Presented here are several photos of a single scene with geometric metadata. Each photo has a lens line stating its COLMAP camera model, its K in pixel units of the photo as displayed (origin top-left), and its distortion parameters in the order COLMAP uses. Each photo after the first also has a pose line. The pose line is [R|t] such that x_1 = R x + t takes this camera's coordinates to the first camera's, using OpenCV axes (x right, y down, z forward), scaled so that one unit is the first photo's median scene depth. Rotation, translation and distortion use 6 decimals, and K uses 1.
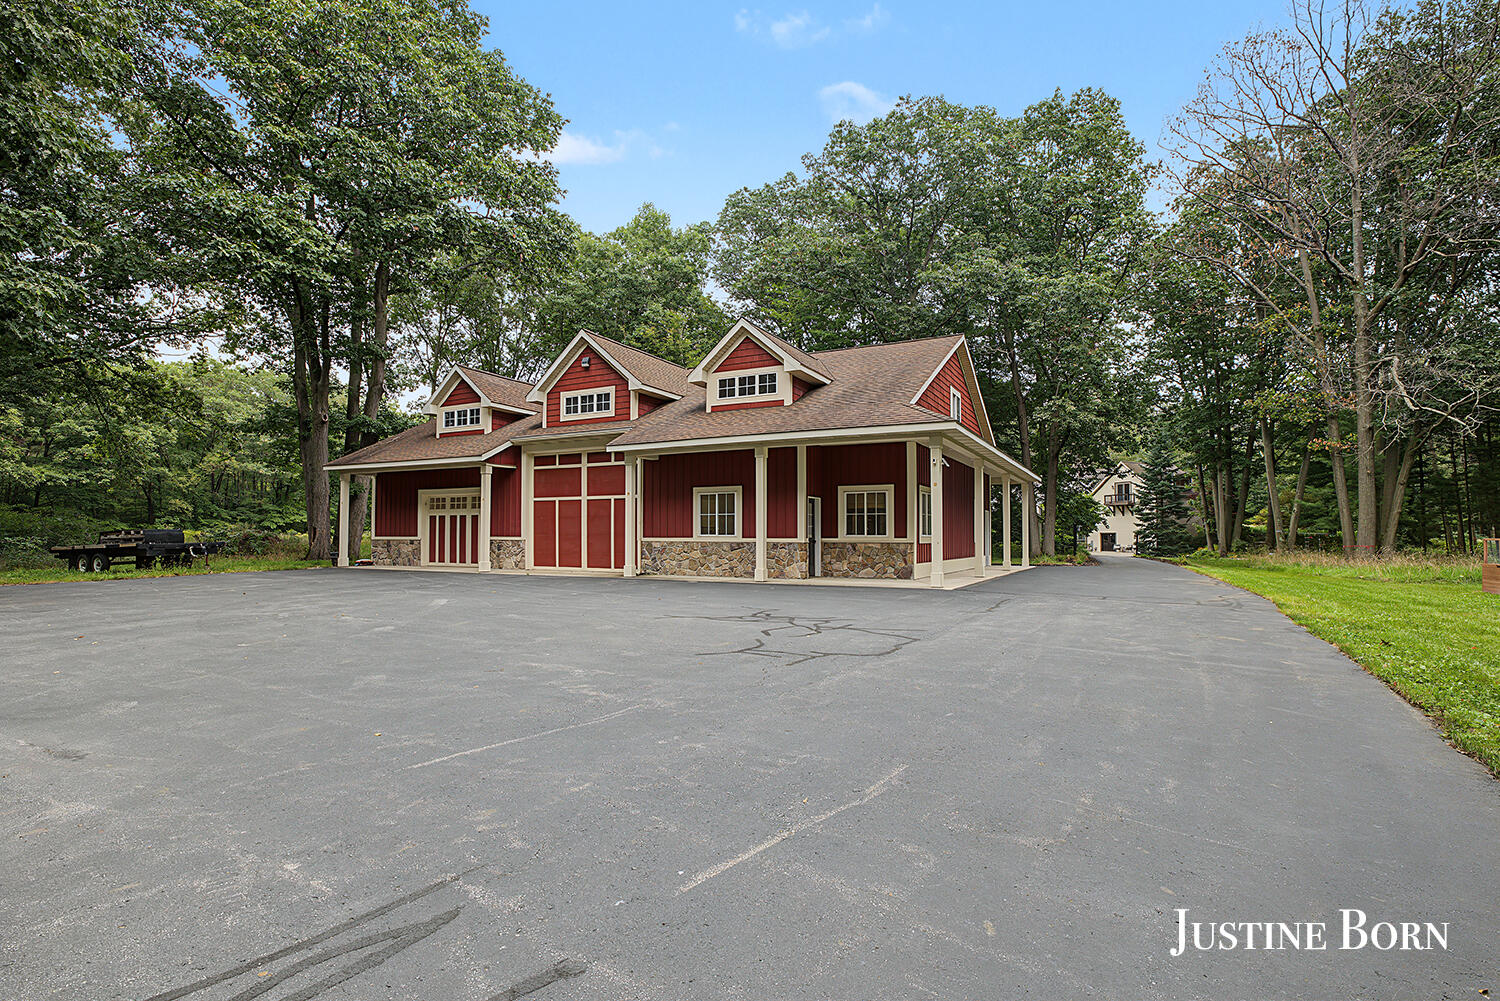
lens RADIAL K [[737.4, 0, 750.0], [0, 737.4, 500.5], [0, 0, 1]] dist [-0.058471, -0.000074]
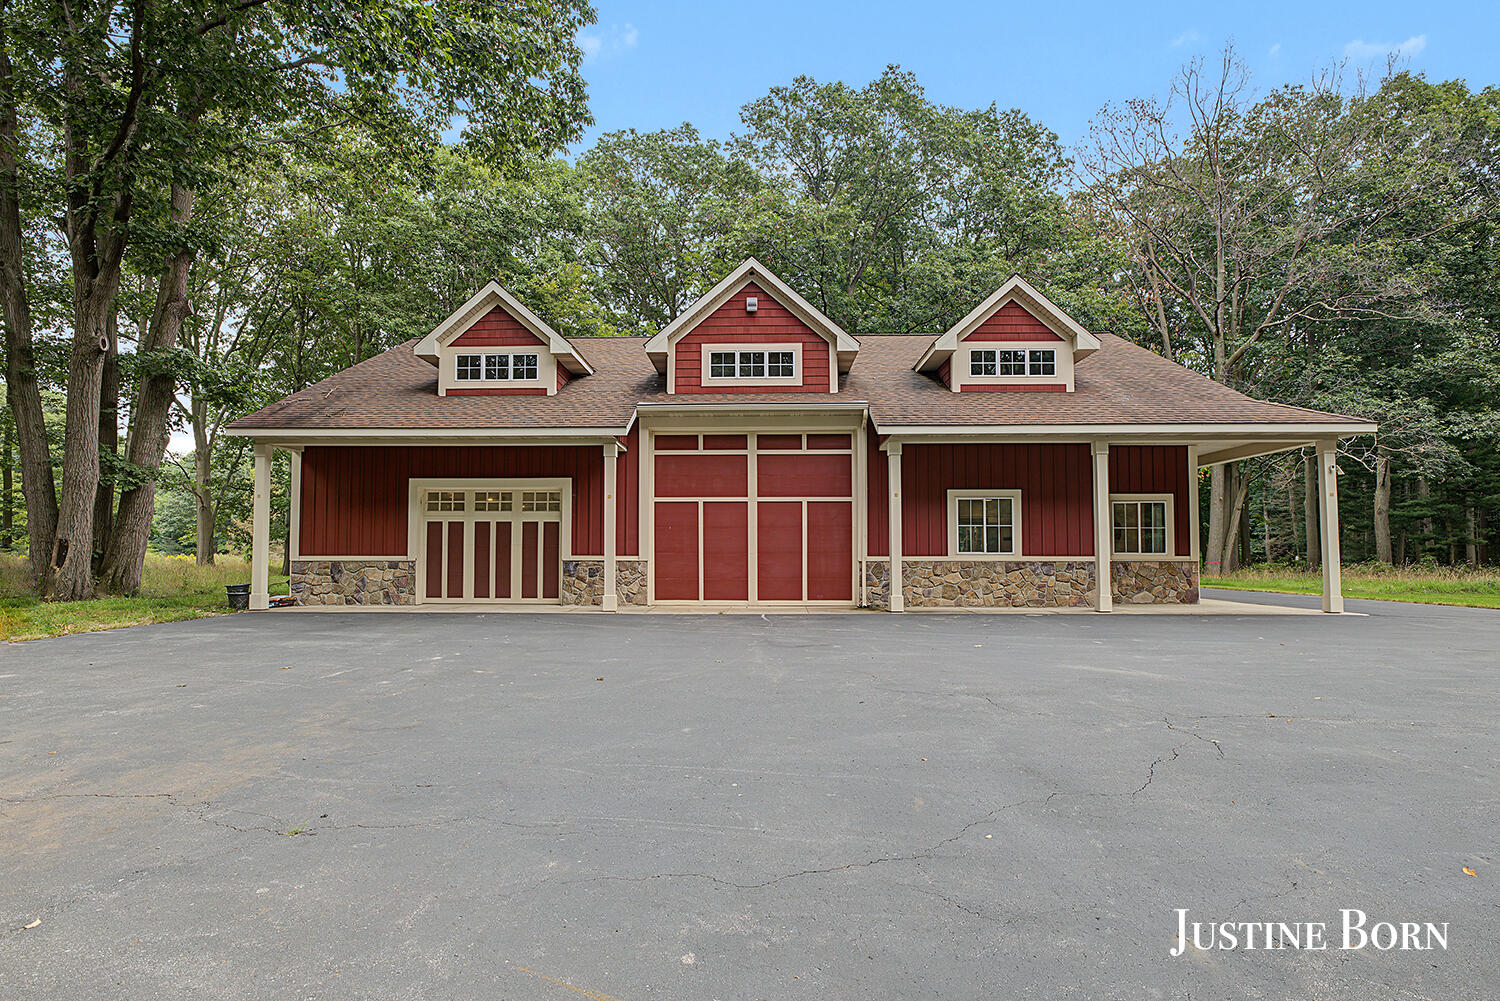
lens RADIAL K [[827.8, 0, 750.1], [0, 827.8, 512.5], [0, 0, 1]] dist [-0.039981, 0.000707]
pose [[0.897459, 0.022443, 0.440527, -0.558239], [-0.020645, 0.999747, -0.008874, 0.015456], [-0.440615, -0.001130, 0.897695, 0.292055]]
